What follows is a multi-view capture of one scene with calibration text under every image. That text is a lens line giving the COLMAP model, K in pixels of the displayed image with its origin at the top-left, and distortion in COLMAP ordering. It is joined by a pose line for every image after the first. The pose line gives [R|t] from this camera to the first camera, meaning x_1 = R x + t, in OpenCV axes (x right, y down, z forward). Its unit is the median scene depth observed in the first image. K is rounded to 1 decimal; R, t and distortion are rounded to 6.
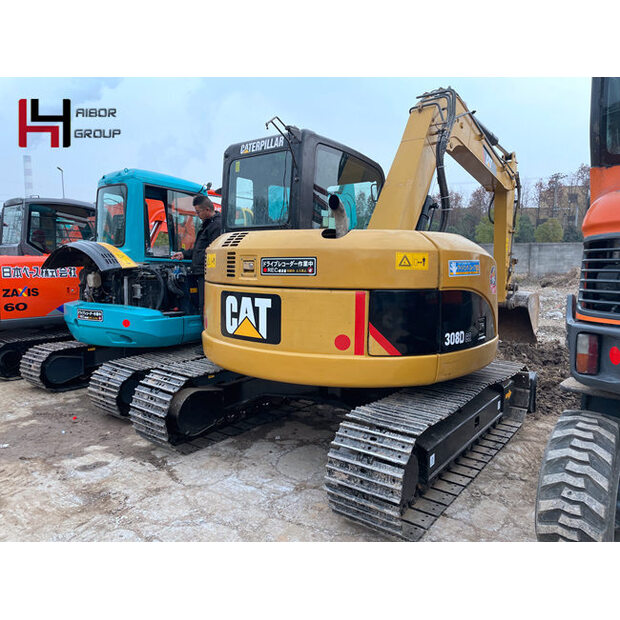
lens RADIAL K [[468.6, 0, 310.0], [0, 468.6, 310.0], [0, 0, 1]] dist [0.093864, -0.124394]
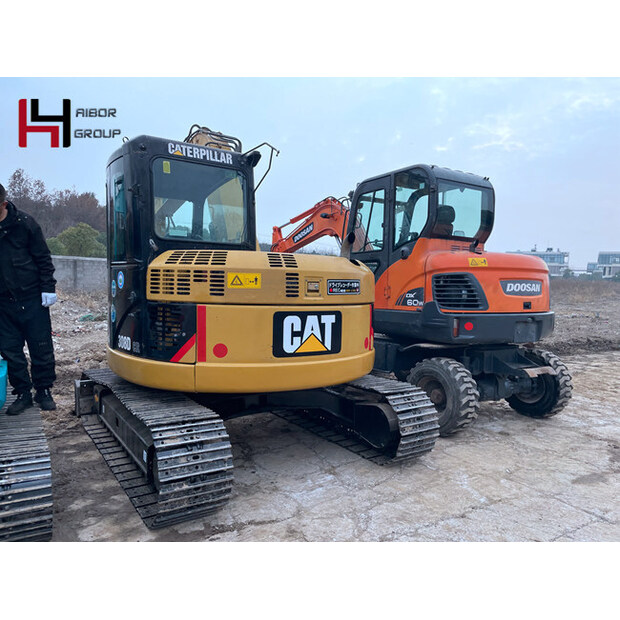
lens RADIAL K [[465.2, 0, 319.5], [0, 465.2, 315.3], [0, 0, 1]] dist [0.092159, -0.121118]
pose [[0.318211, -0.065438, 0.945759, -1.167065], [0.077149, 0.996093, 0.042963, -0.073937], [-0.944876, 0.059293, 0.322016, 0.649884]]
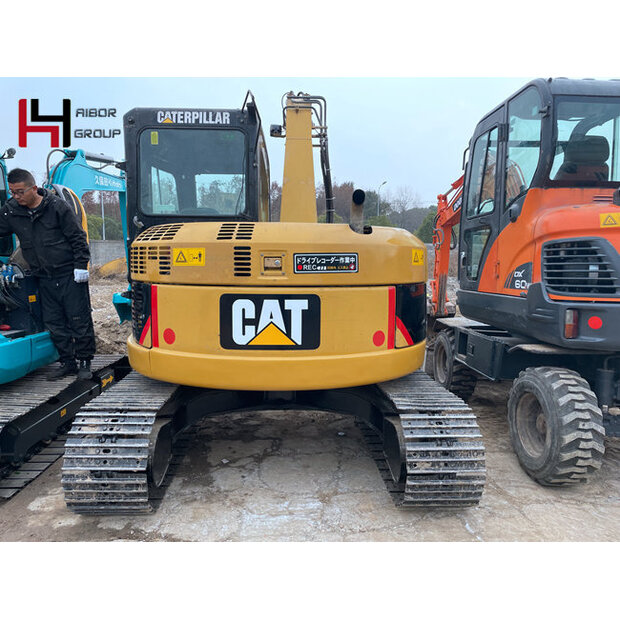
lens RADIAL K [[468.6, 0, 310.0], [0, 468.6, 310.0], [0, 0, 1]] dist [0.093864, -0.124394]
pose [[0.769349, -0.072678, 0.634681, -0.638061], [0.067098, 0.997205, 0.032856, -0.032206], [-0.635295, 0.017308, 0.772075, 0.297839]]
